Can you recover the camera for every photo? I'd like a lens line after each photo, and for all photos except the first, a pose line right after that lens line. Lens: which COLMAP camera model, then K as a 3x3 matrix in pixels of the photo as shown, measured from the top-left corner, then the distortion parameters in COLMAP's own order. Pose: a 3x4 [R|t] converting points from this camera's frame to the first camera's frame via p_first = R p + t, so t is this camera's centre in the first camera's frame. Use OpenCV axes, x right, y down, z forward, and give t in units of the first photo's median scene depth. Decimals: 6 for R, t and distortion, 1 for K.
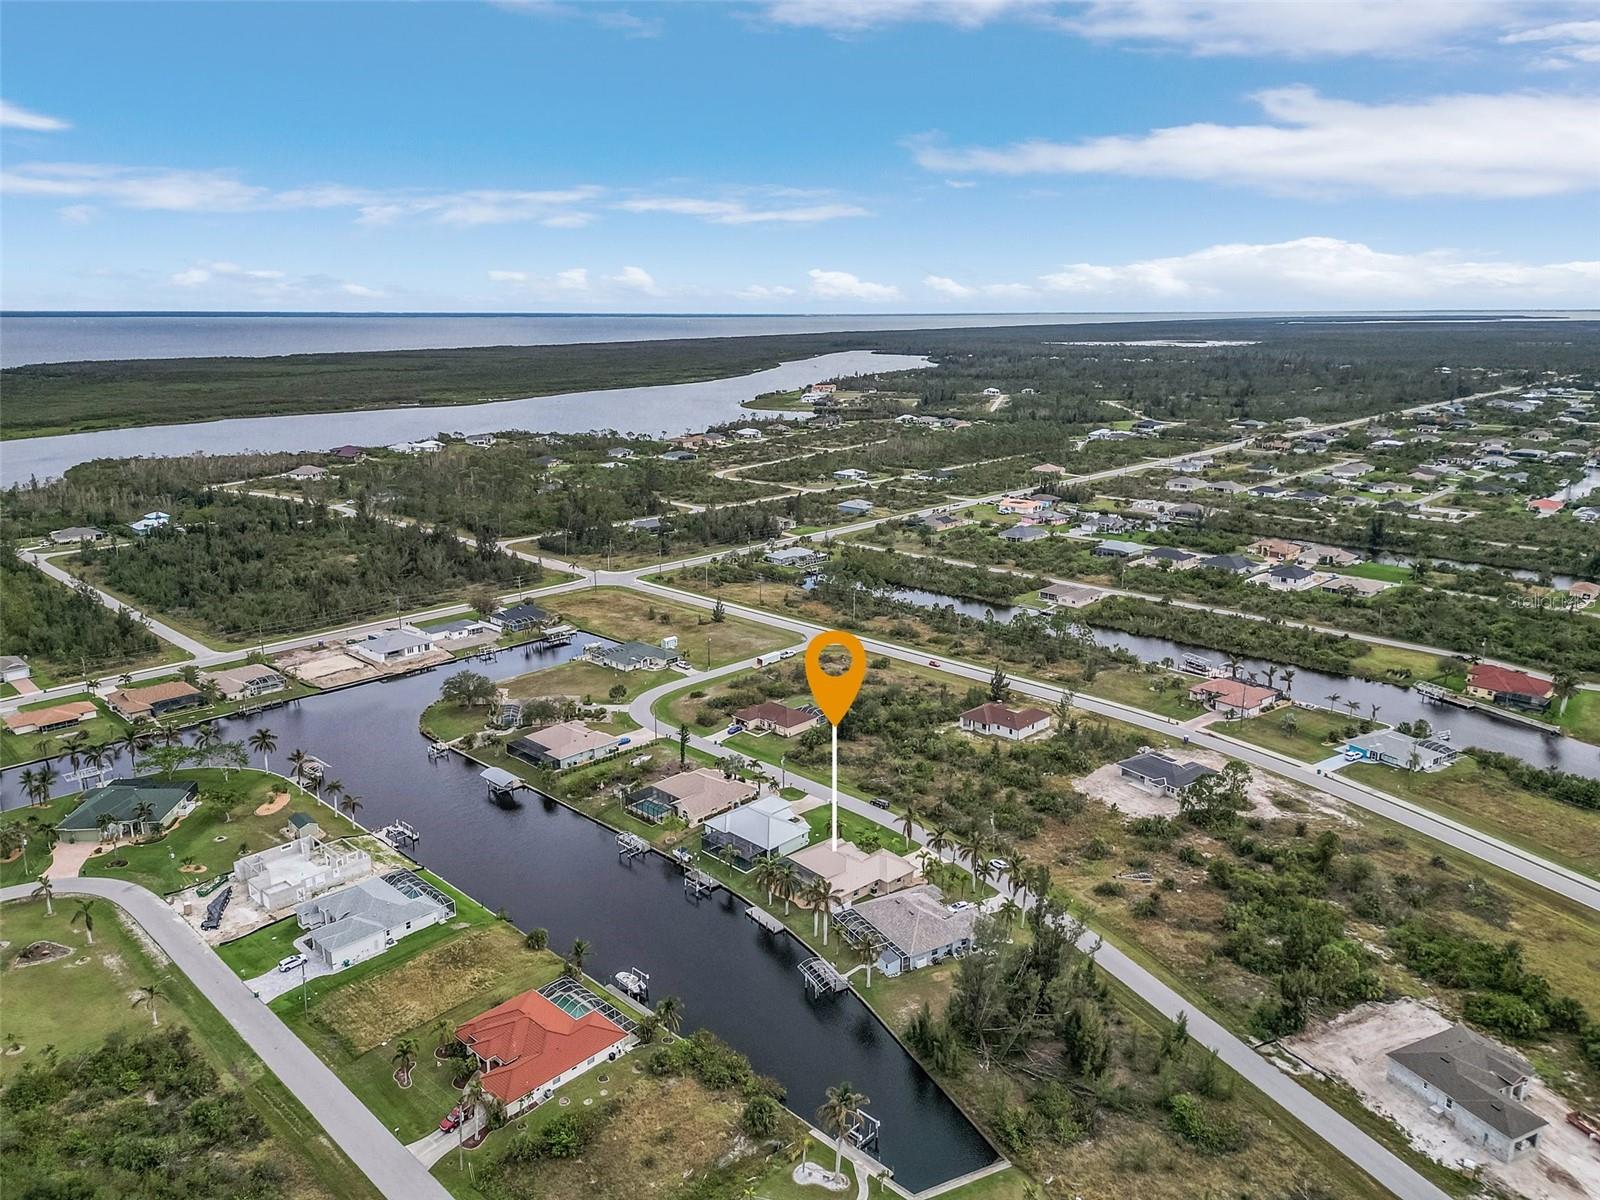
lens RADIAL K [[1118.4, 0, 792.4], [0, 1118.4, 596.6], [0, 0, 1]] dist [0.081698, -0.076935]
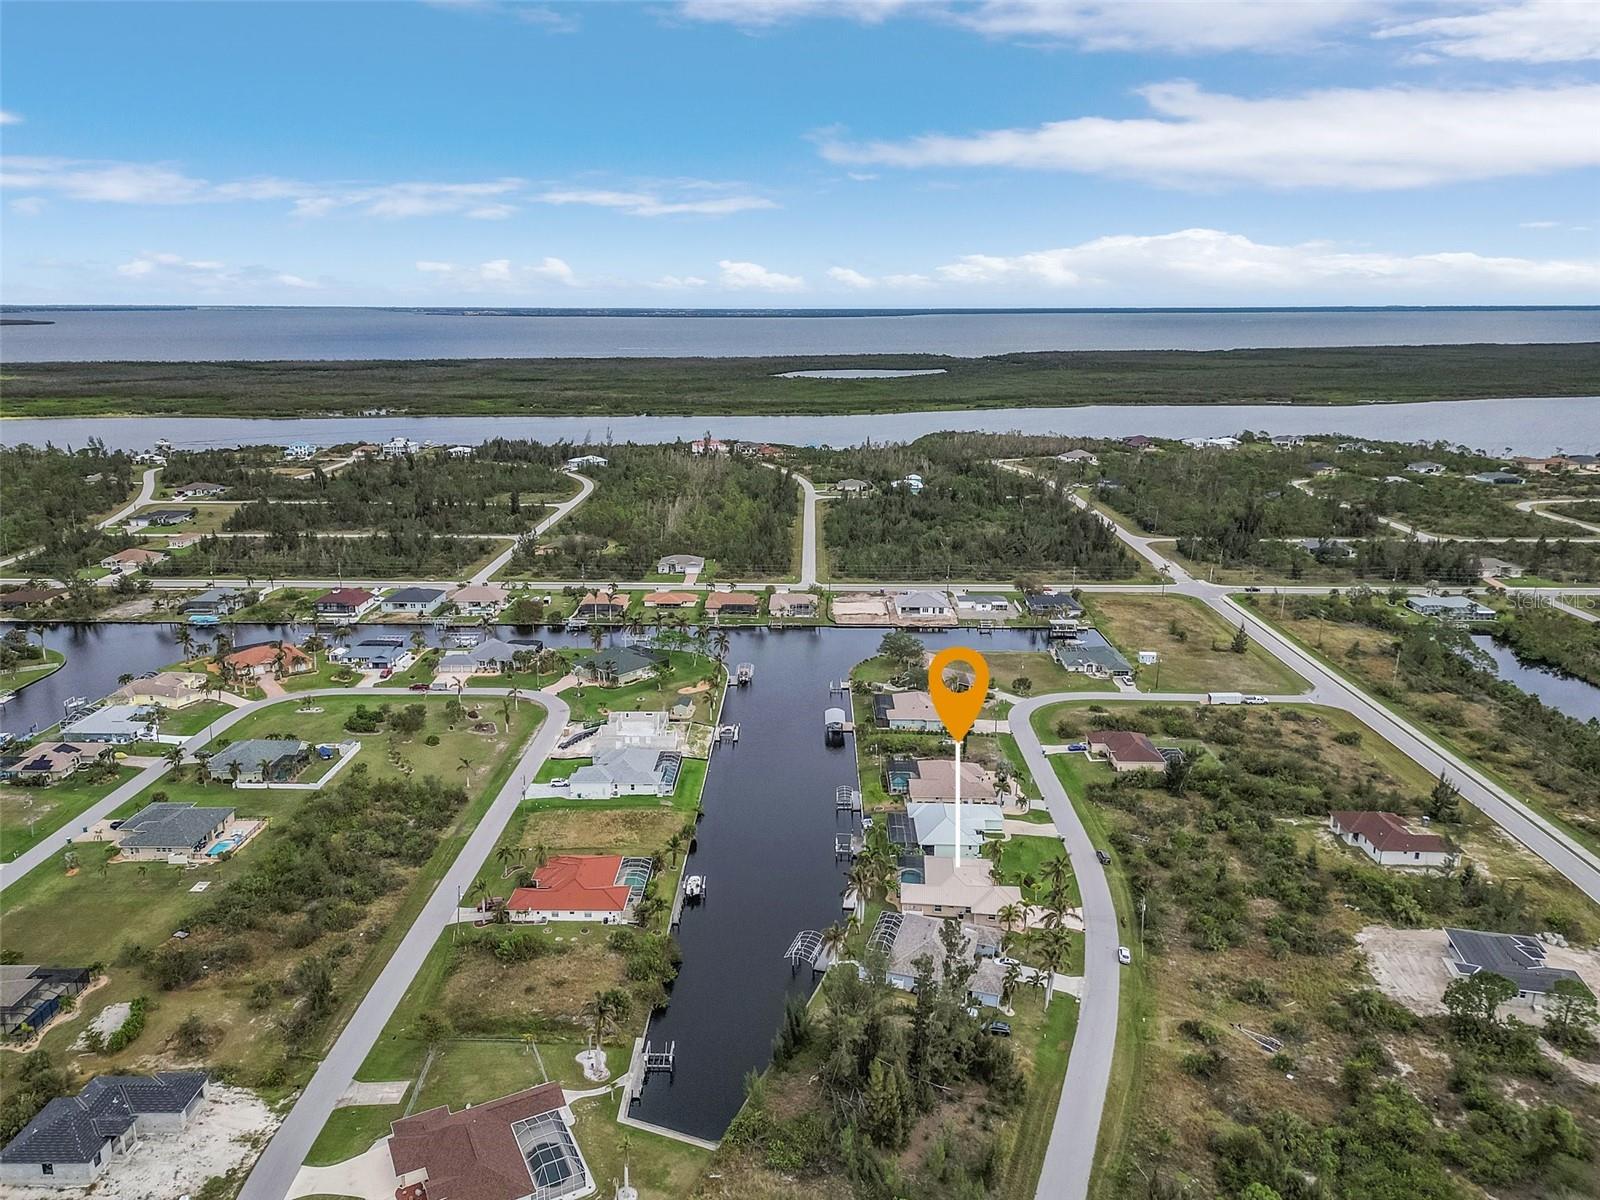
lens RADIAL K [[1118.4, 0, 792.4], [0, 1118.4, 596.6], [0, 0, 1]] dist [0.081698, -0.076935]
pose [[0.677426, 0.187840, -0.711204, 0.432927], [-0.185002, 0.979275, 0.082427, -0.039285], [0.711947, 0.075736, 0.698137, 0.154241]]
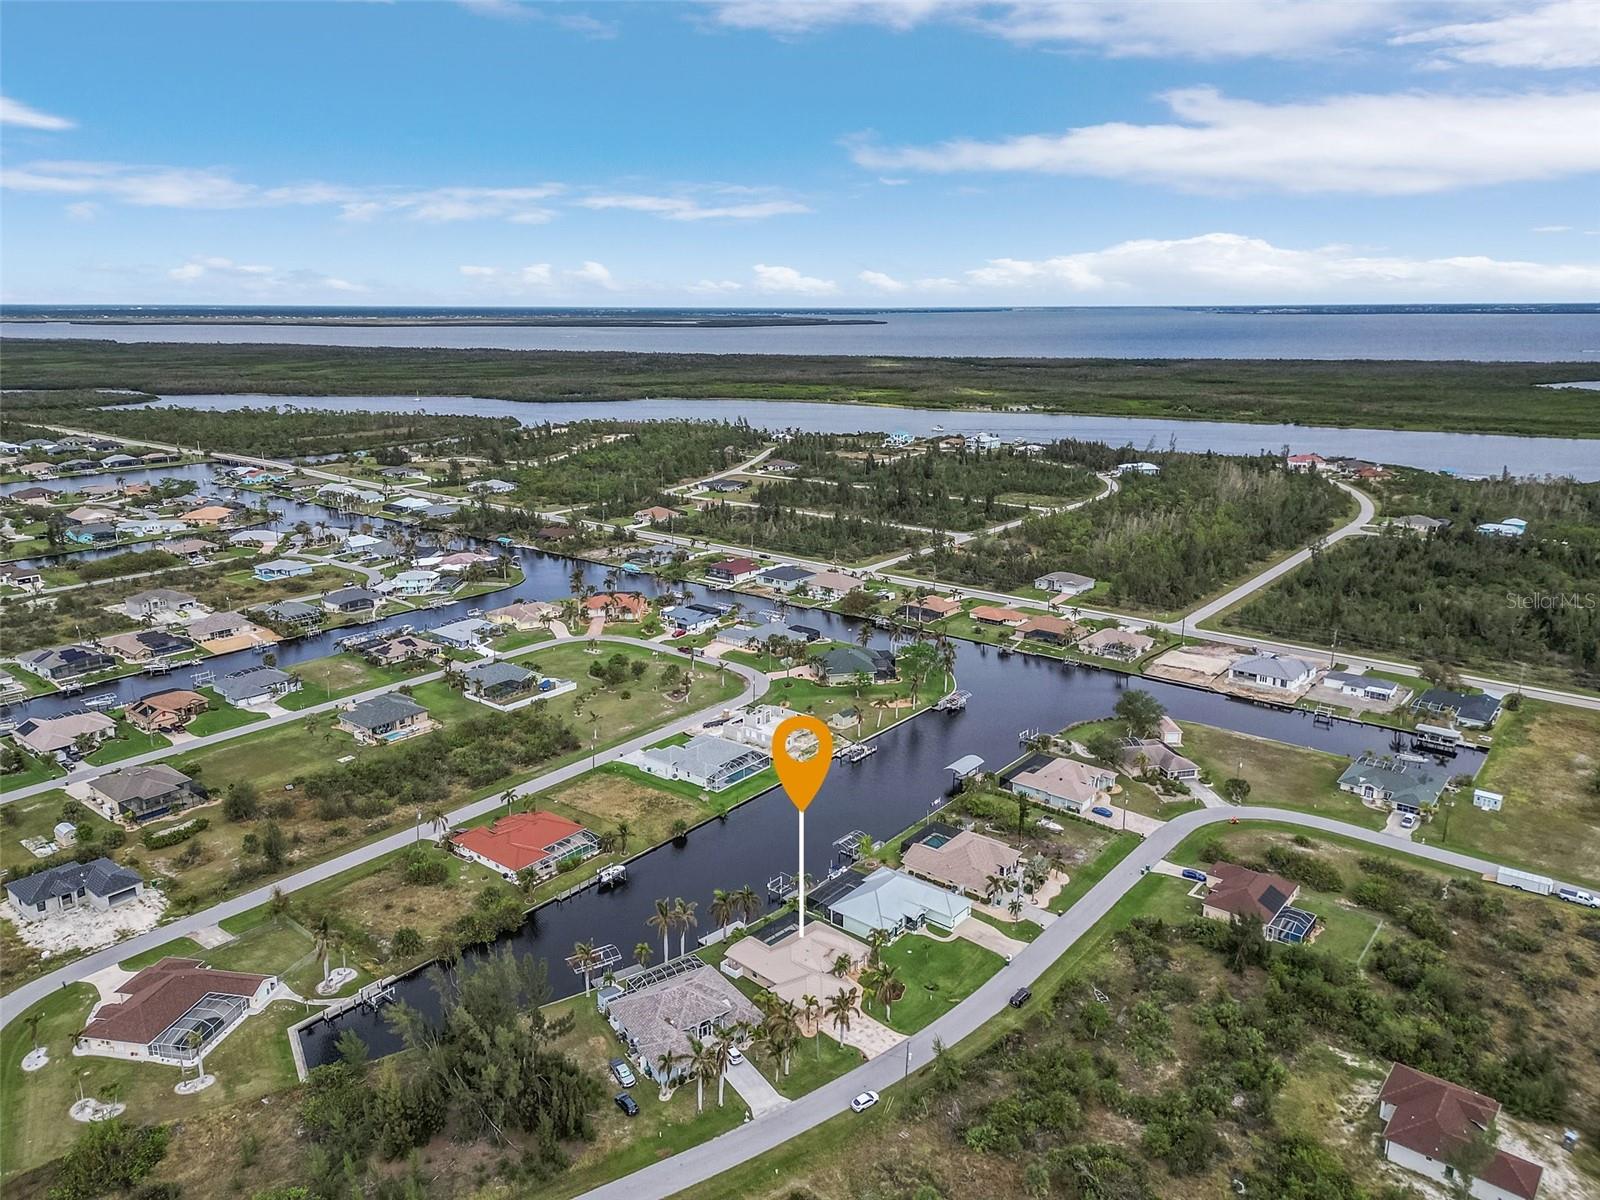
lens RADIAL K [[1131.2, 0, 800.0], [0, 1131.2, 600.0], [0, 0, 1]] dist [0.089450, -0.088293]
pose [[0.085640, 0.253922, -0.963426, 0.589361], [-0.247683, 0.942048, 0.226271, -0.151484], [0.965049, 0.219246, 0.143569, 0.601807]]
